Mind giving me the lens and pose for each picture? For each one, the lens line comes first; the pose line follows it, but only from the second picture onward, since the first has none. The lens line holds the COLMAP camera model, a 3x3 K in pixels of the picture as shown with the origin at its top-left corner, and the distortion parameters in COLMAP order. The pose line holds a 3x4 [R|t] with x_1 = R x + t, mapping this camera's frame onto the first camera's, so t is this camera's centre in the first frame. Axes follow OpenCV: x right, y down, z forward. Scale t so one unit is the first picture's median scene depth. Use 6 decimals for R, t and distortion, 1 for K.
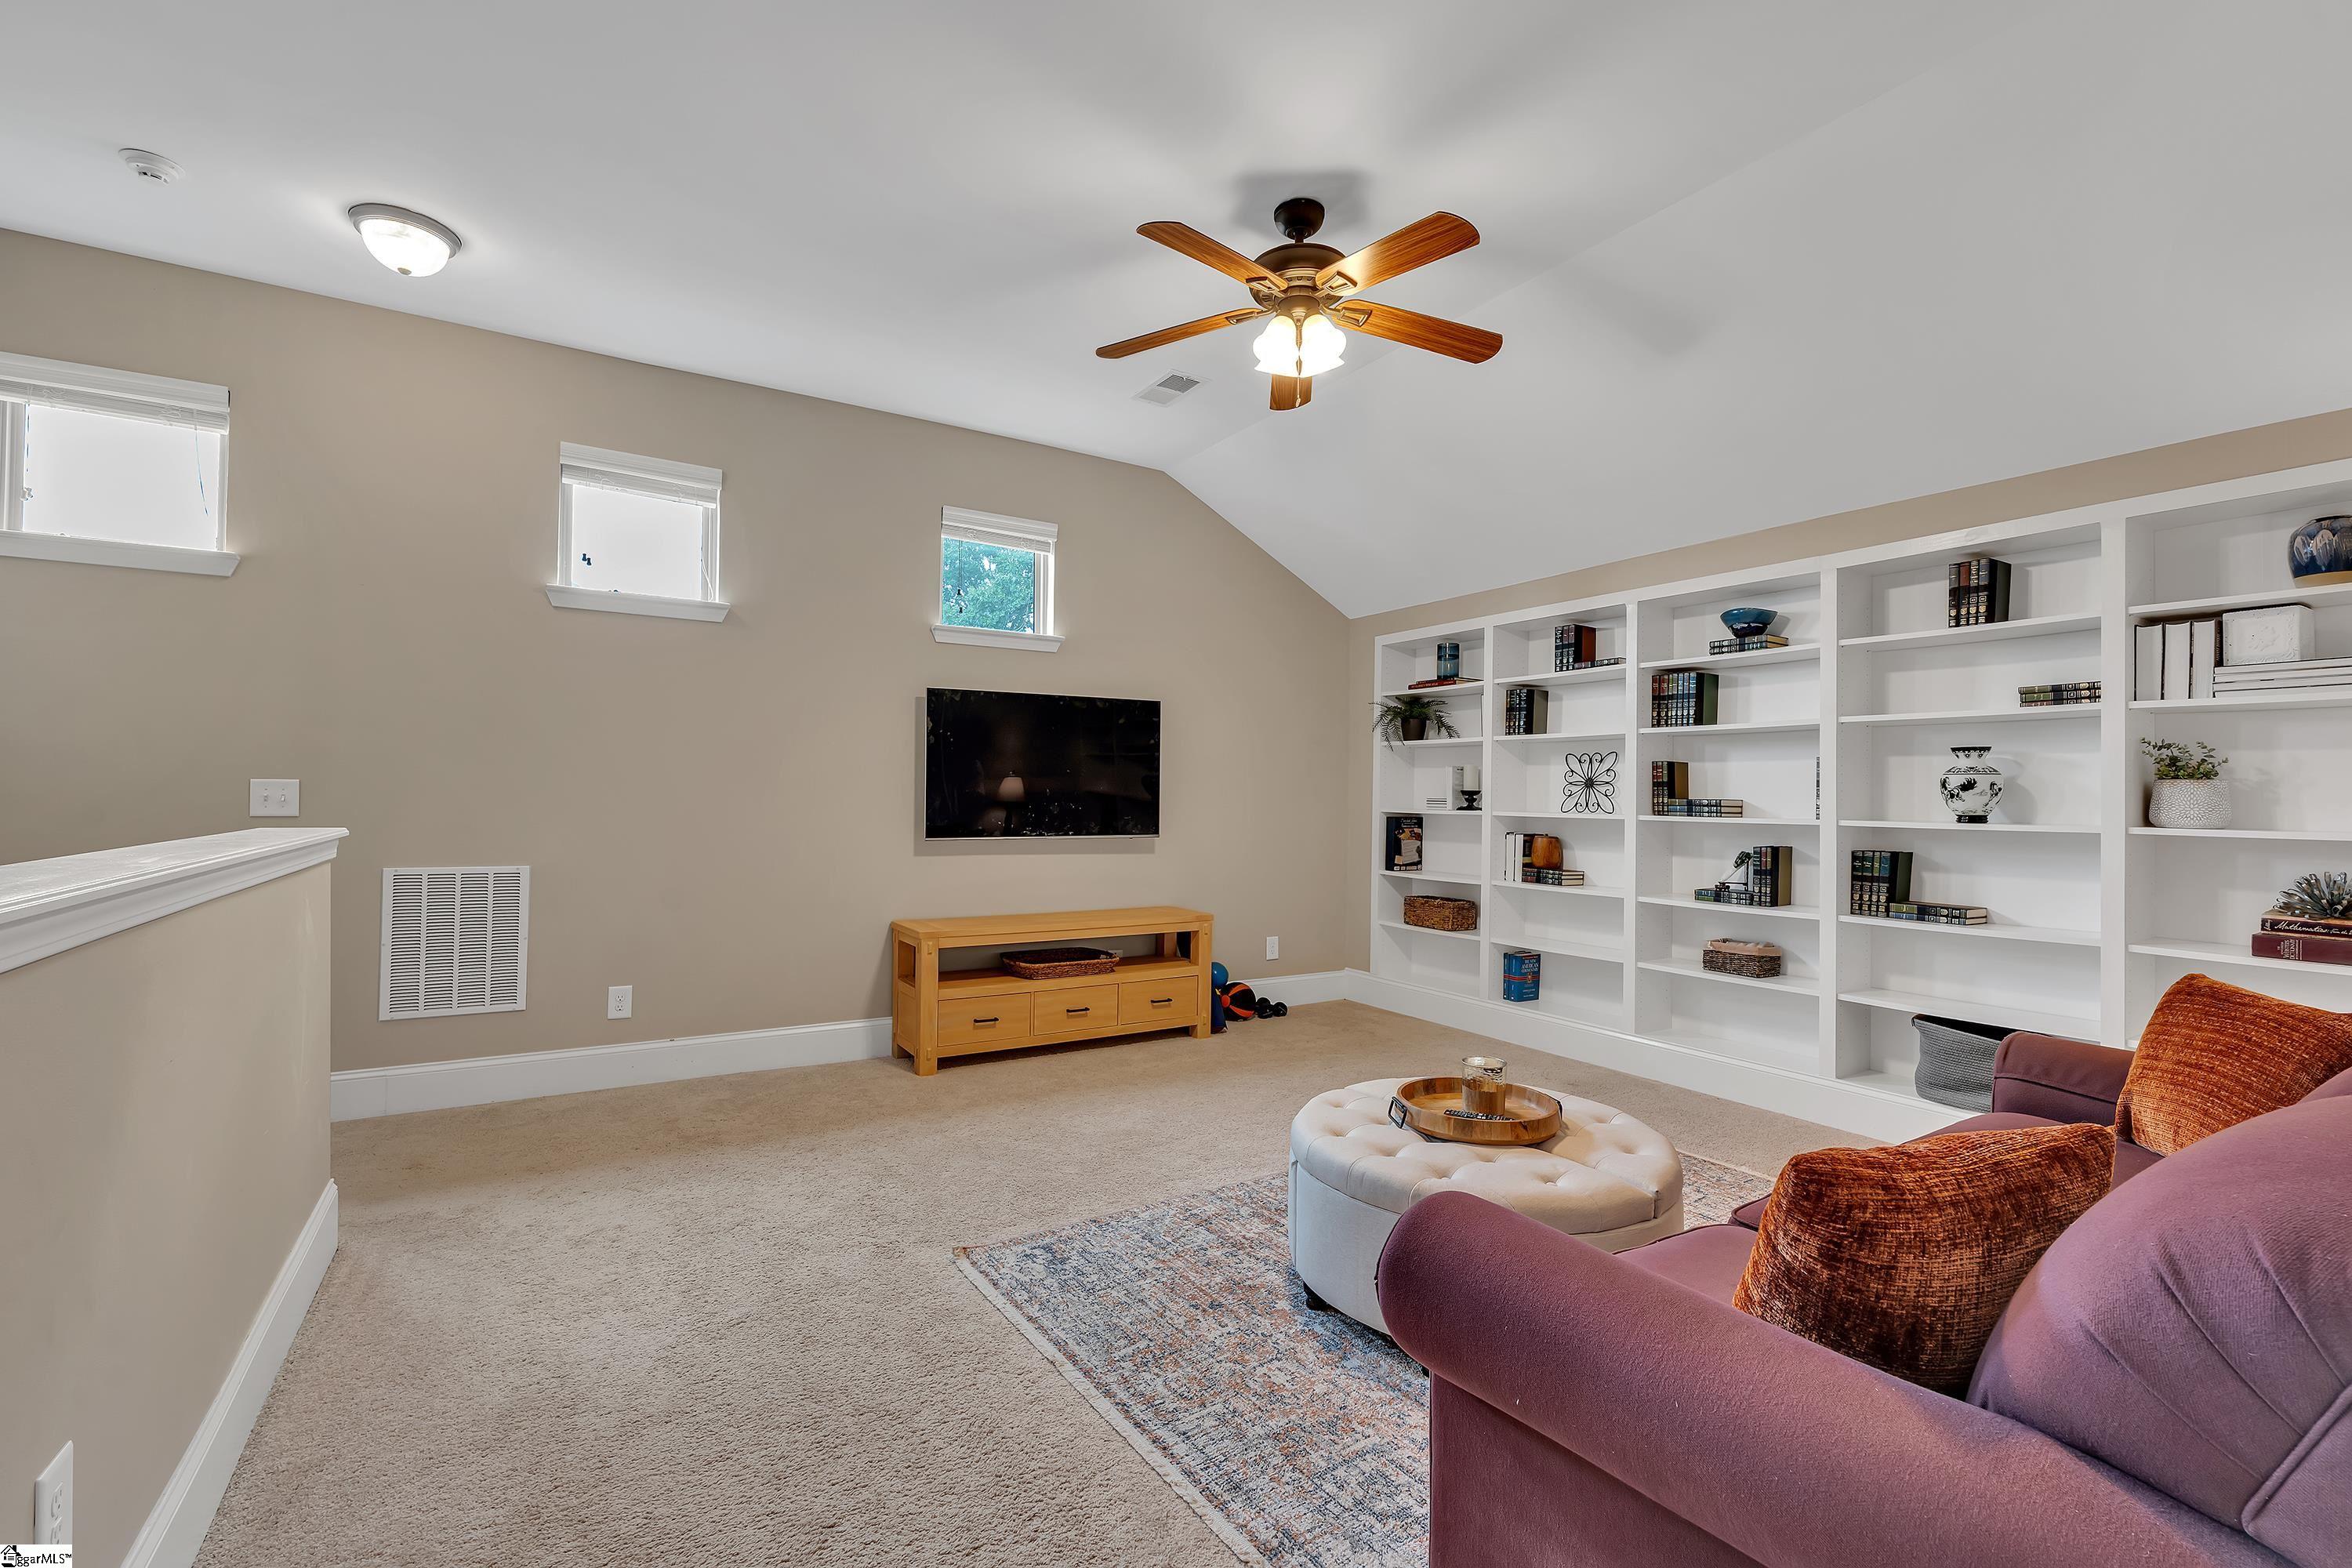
lens RADIAL K [[1046.1, 0, 1185.3], [0, 1046.1, 783.1], [0, 0, 1]] dist [0.000347, -0.000436]
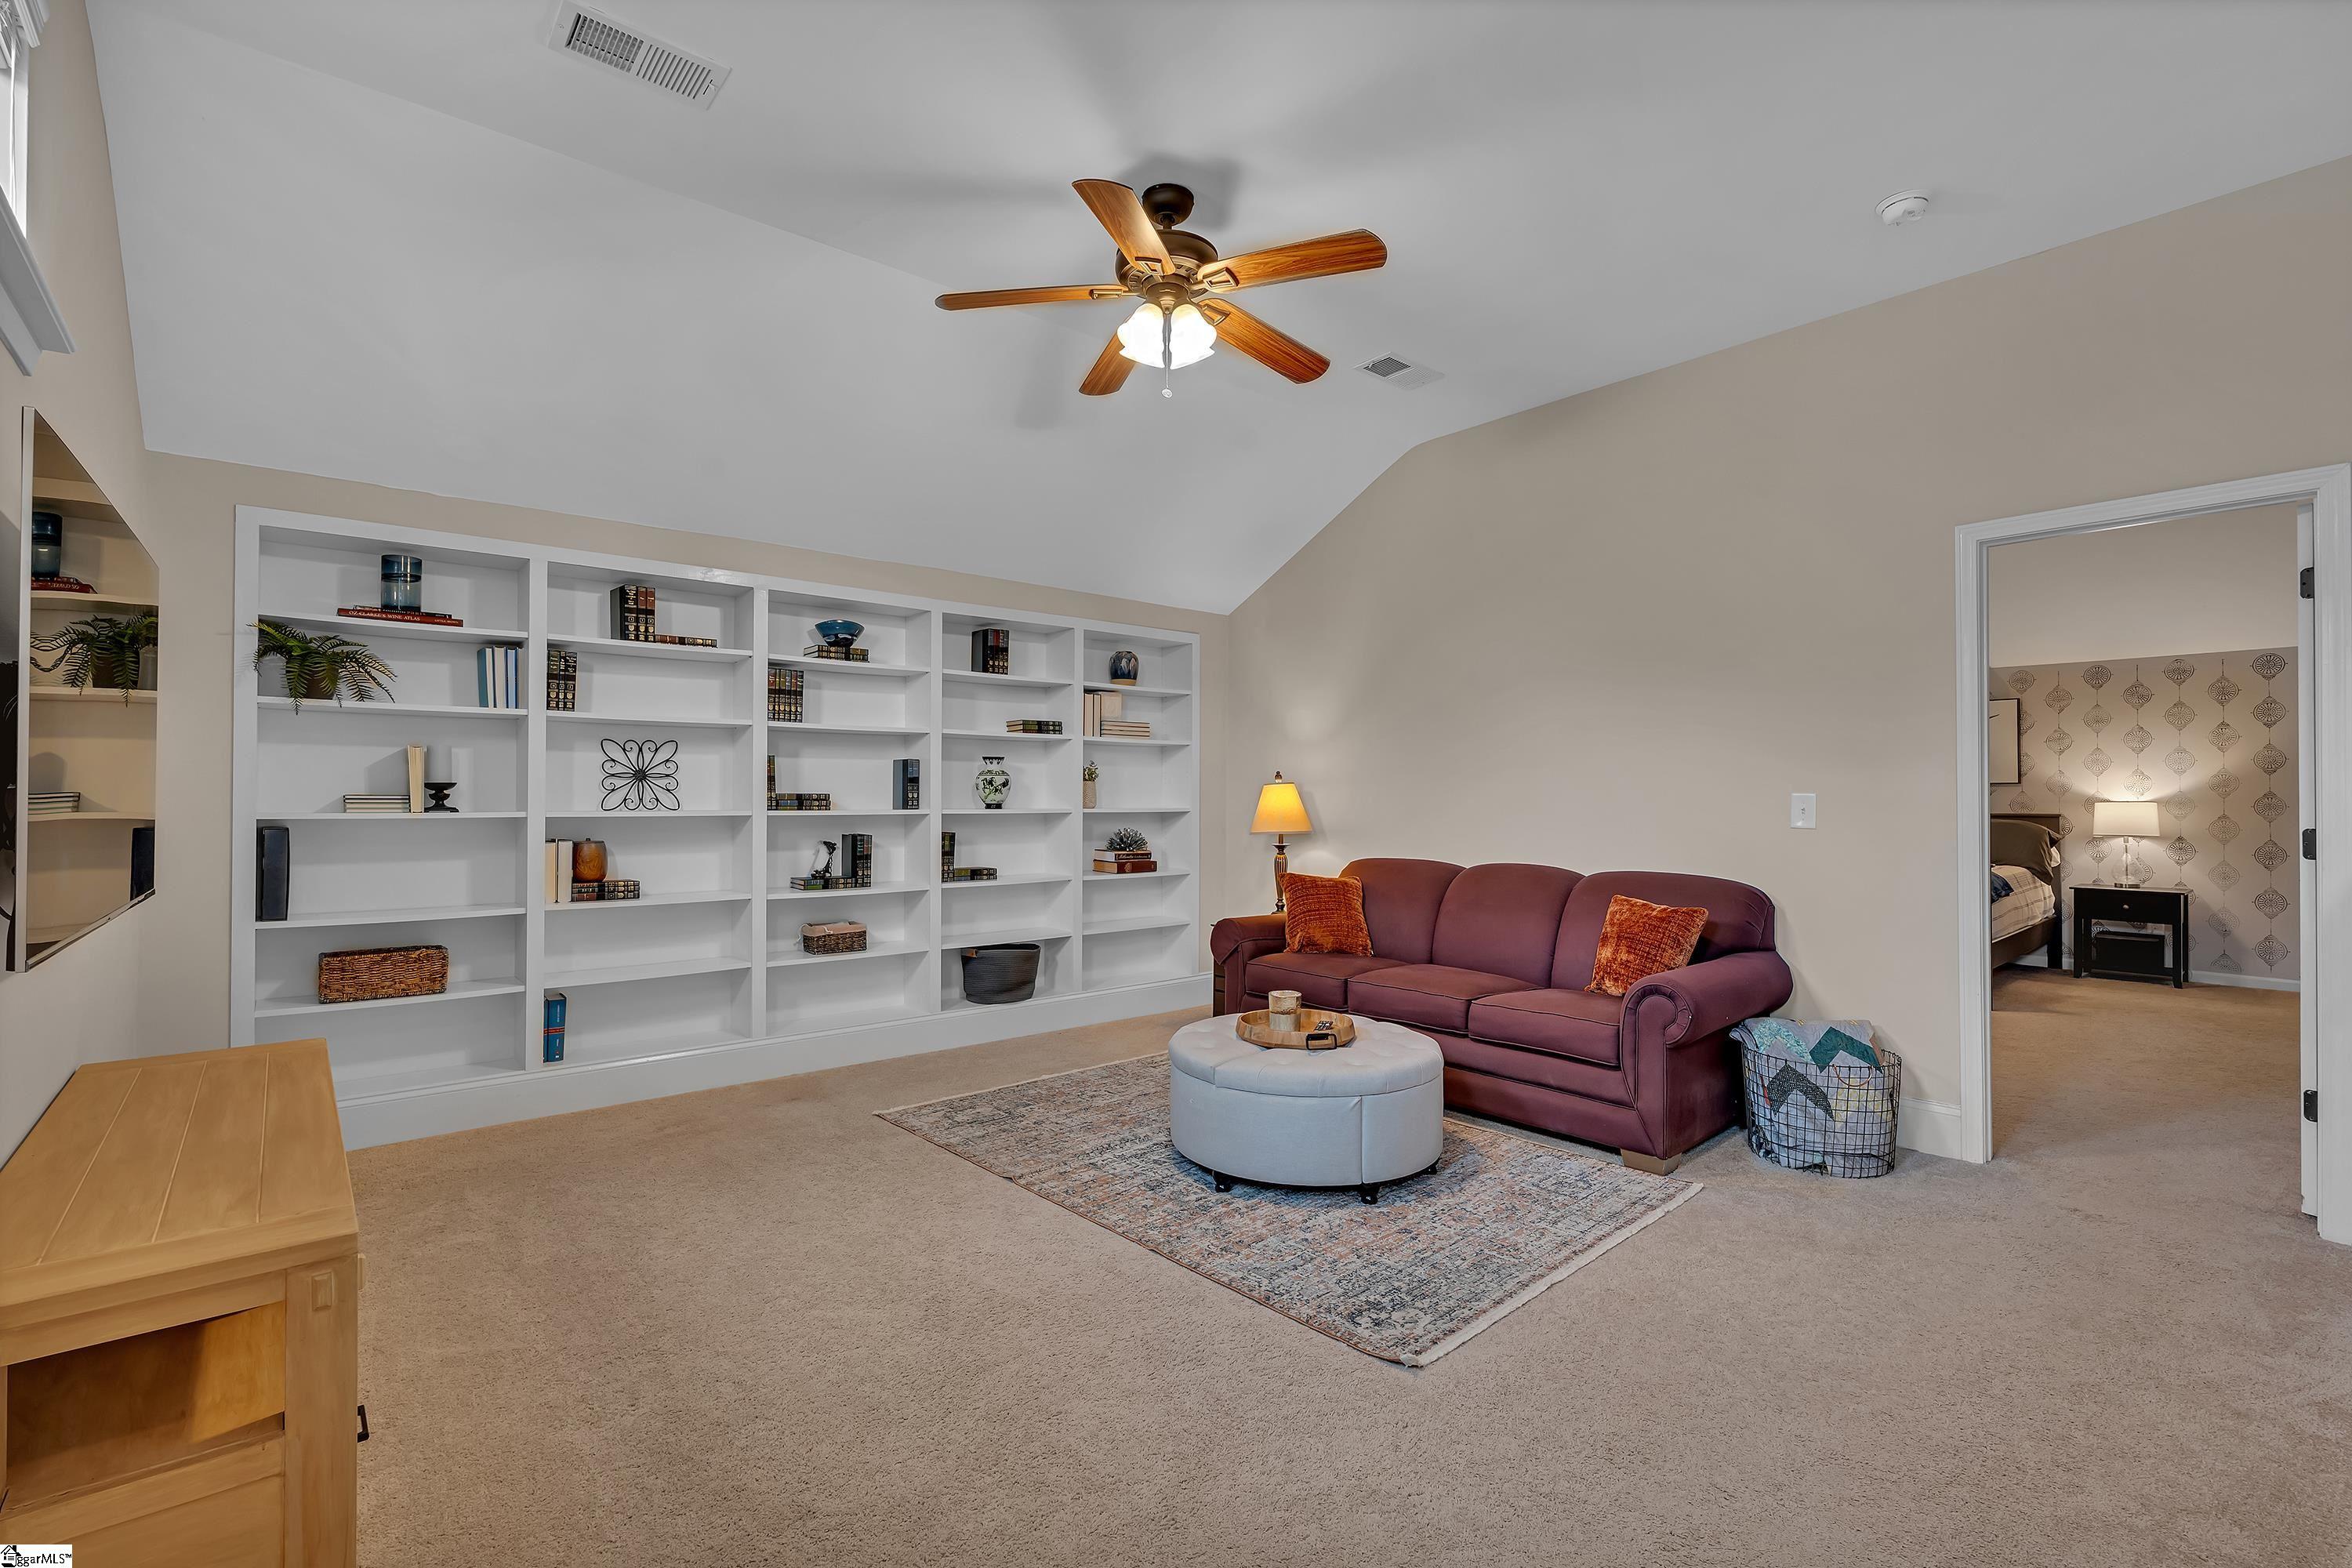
lens RADIAL K [[1046.1, 0, 1193.1], [0, 1046.1, 782.7], [0, 0, 1]] dist [0.000347, -0.000436]
pose [[-0.164339, 0.000526, 0.986404, -0.608524], [-0.016429, 0.999860, -0.003270, 0.001647], [-0.986267, -0.016743, -0.164308, 0.800132]]
